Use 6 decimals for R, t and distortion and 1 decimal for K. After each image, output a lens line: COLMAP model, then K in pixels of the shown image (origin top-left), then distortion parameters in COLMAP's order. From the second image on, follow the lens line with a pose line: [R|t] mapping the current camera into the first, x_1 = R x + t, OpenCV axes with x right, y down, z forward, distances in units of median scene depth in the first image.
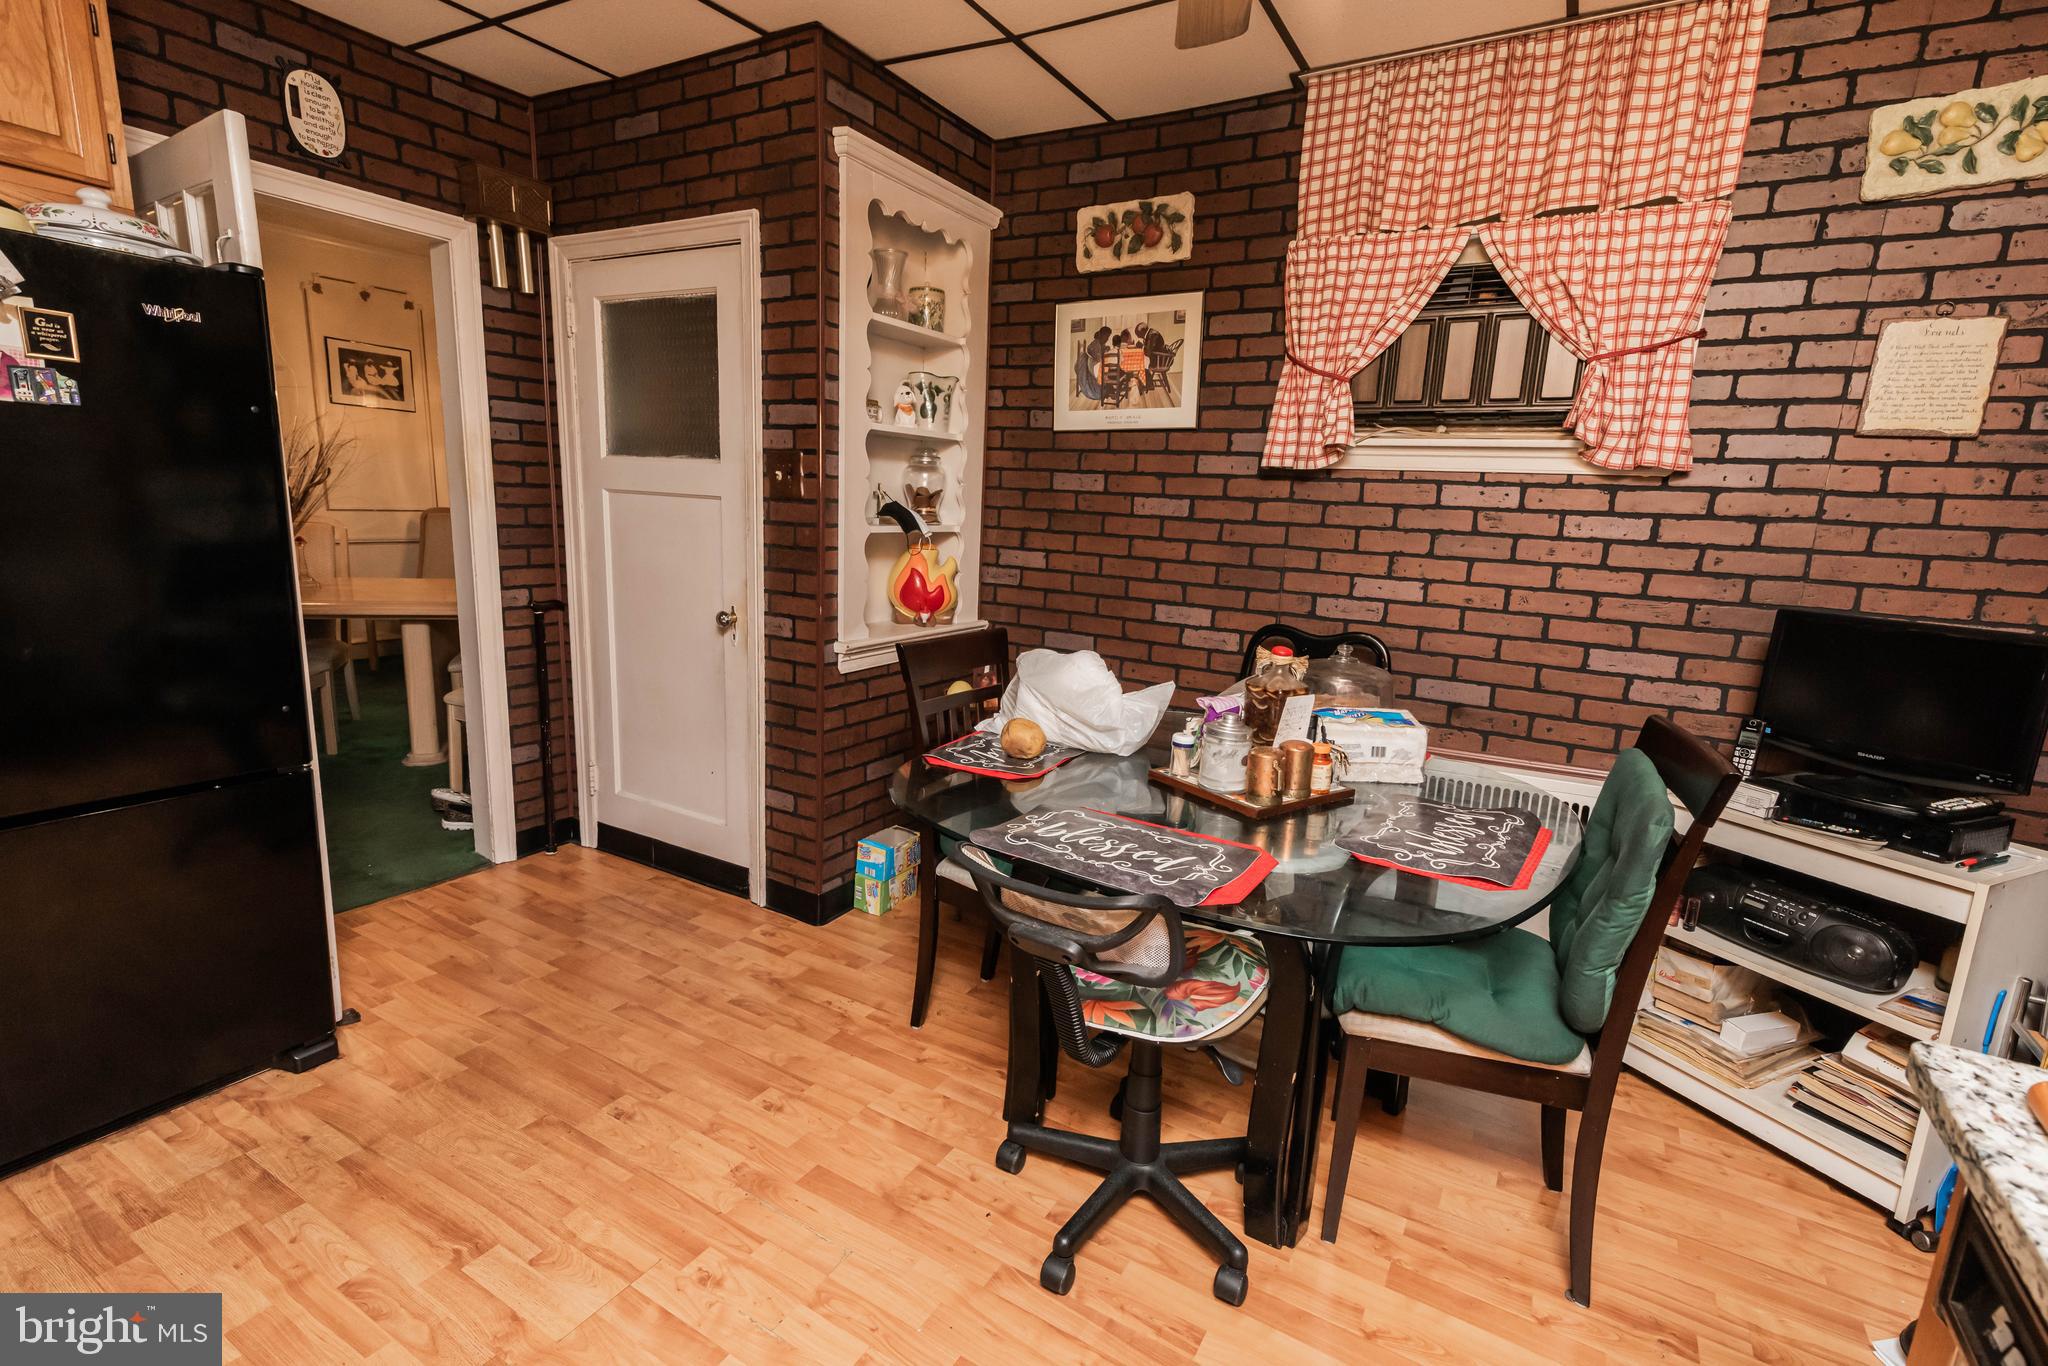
lens RADIAL K [[934.2, 0, 1029.8], [0, 934.2, 698.1], [0, 0, 1]] dist [0.005156, 0.000832]
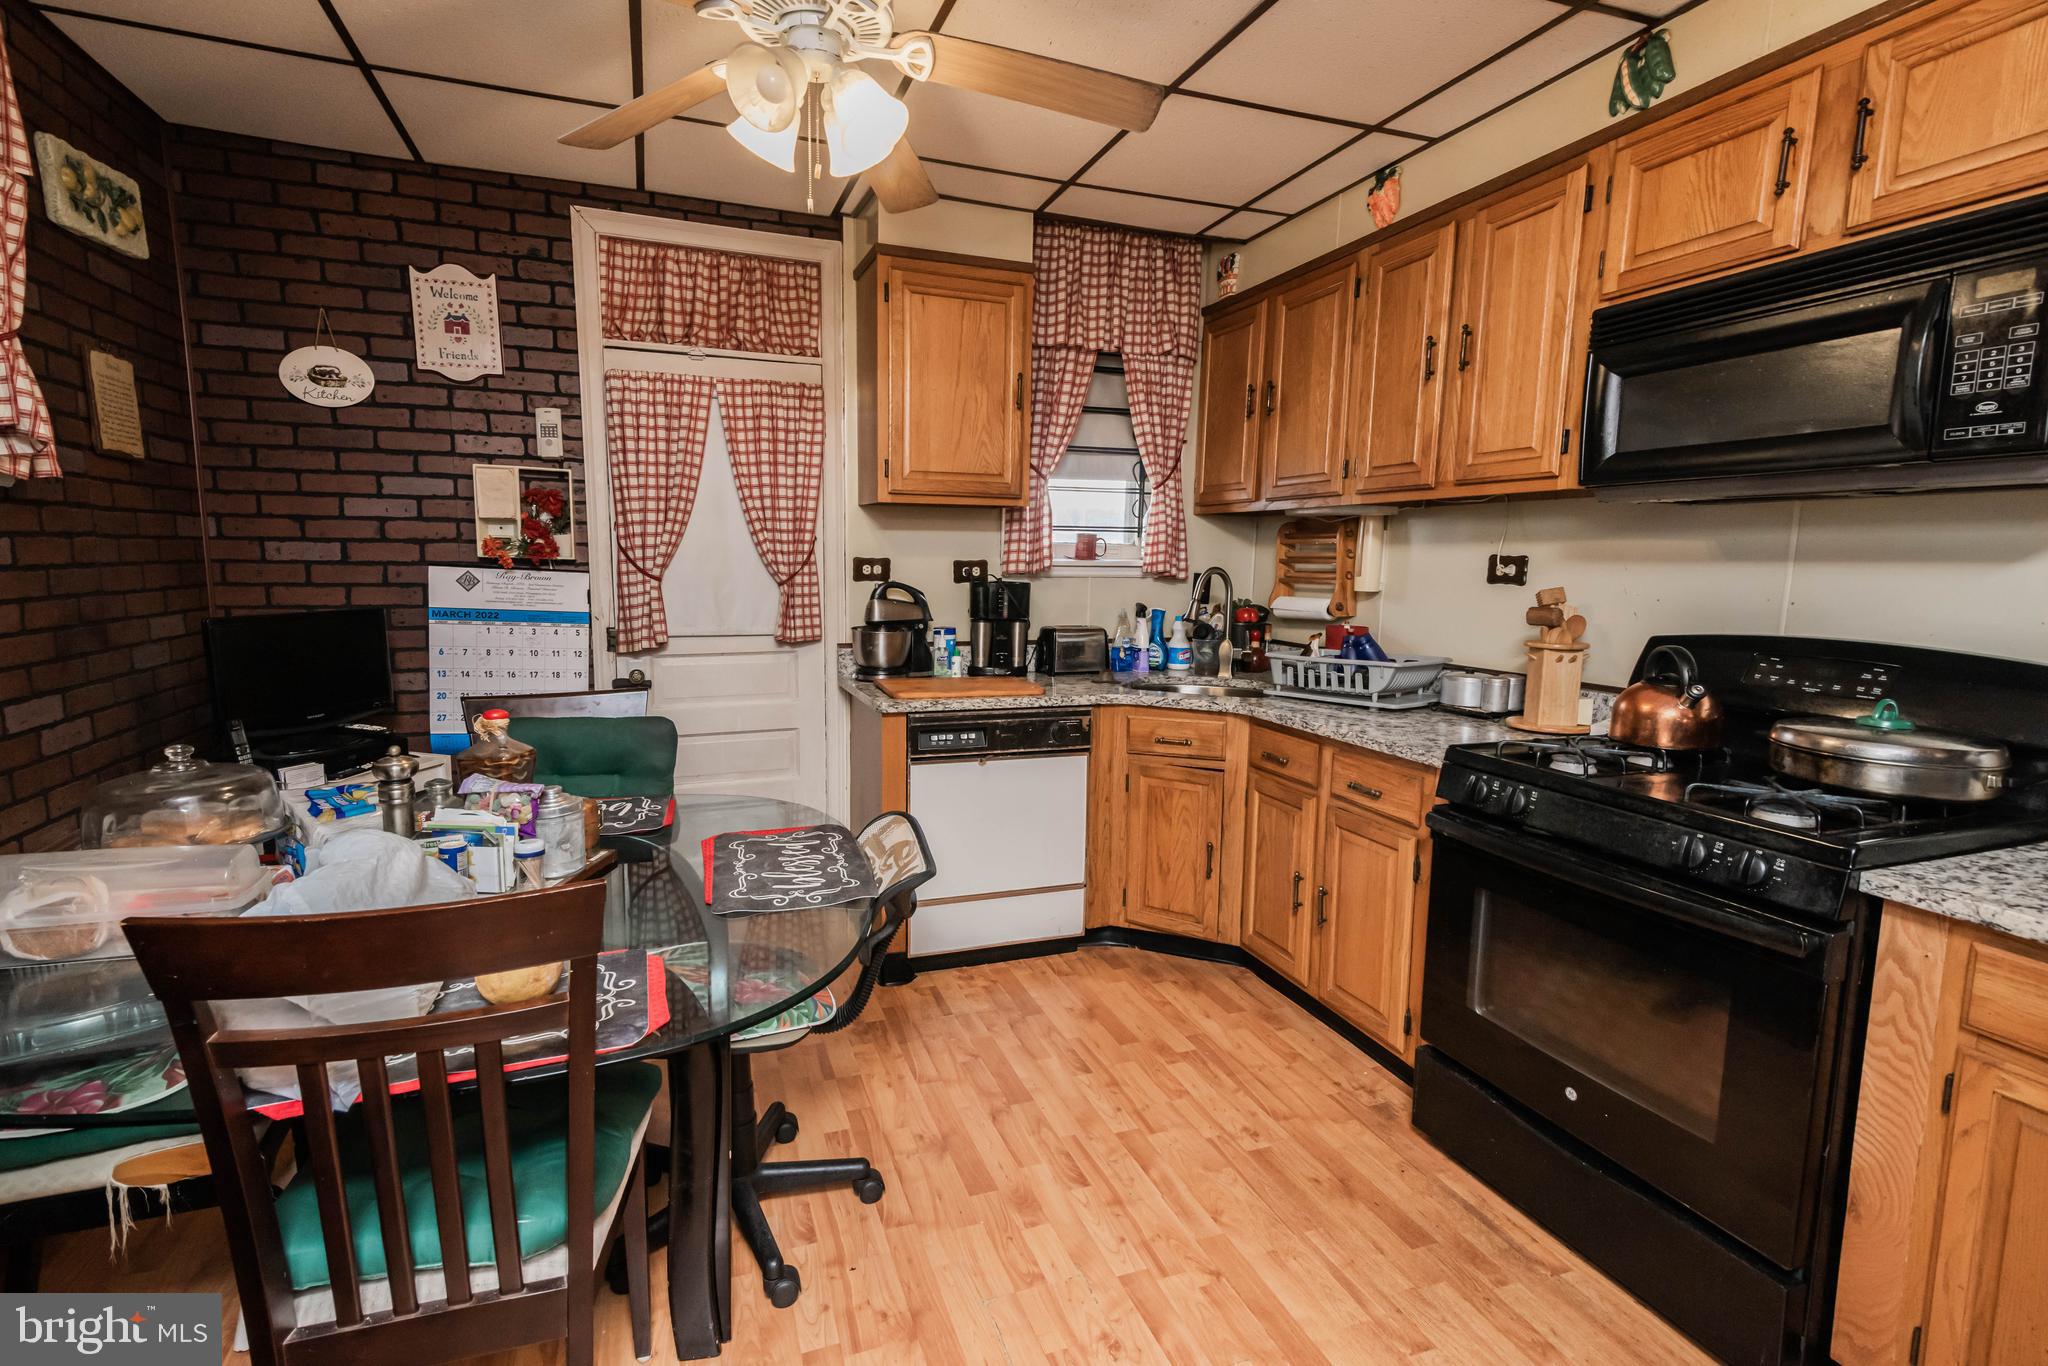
lens RADIAL K [[927.0, 0, 977.6], [0, 927.0, 679.4], [0, 0, 1]] dist [0.001268, -0.000214]
pose [[-0.749218, -0.145162, 0.646220, -0.781485], [0.088998, 0.944773, 0.315409, -0.391701], [-0.656317, 0.293822, -0.694922, 1.588191]]
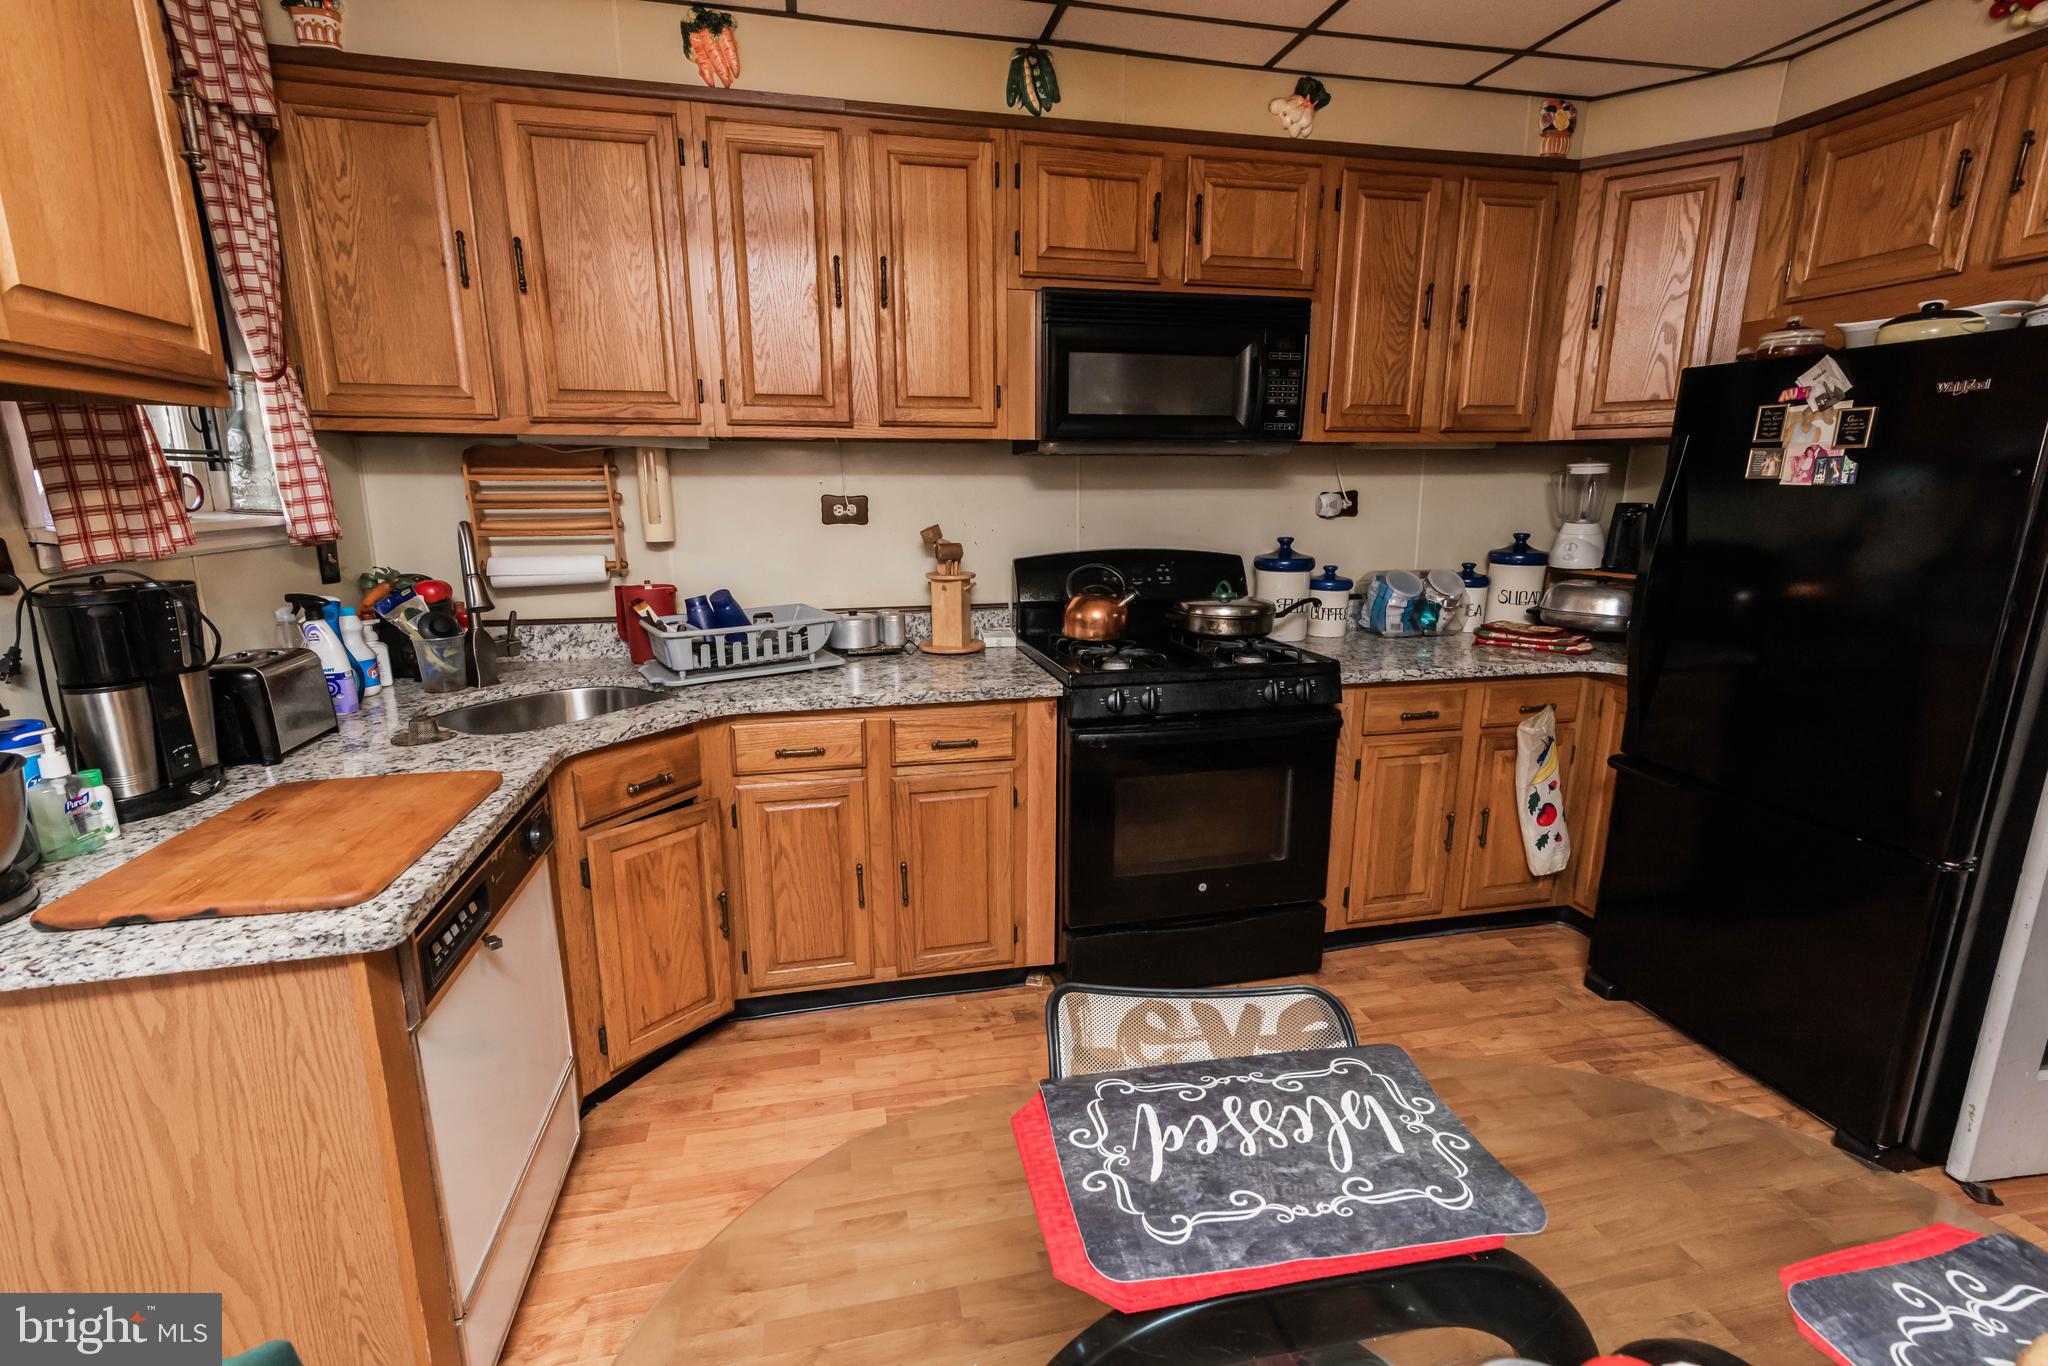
lens RADIAL K [[920.0, 0, 1034.2], [0, 920.0, 691.2], [0, 0, 1]] dist [0.009835, -0.000363]
pose [[-0.731900, 0.105343, -0.673220, 0.576315], [-0.175367, 0.925579, 0.335484, -0.284364], [0.658459, 0.363601, -0.658958, 1.204522]]
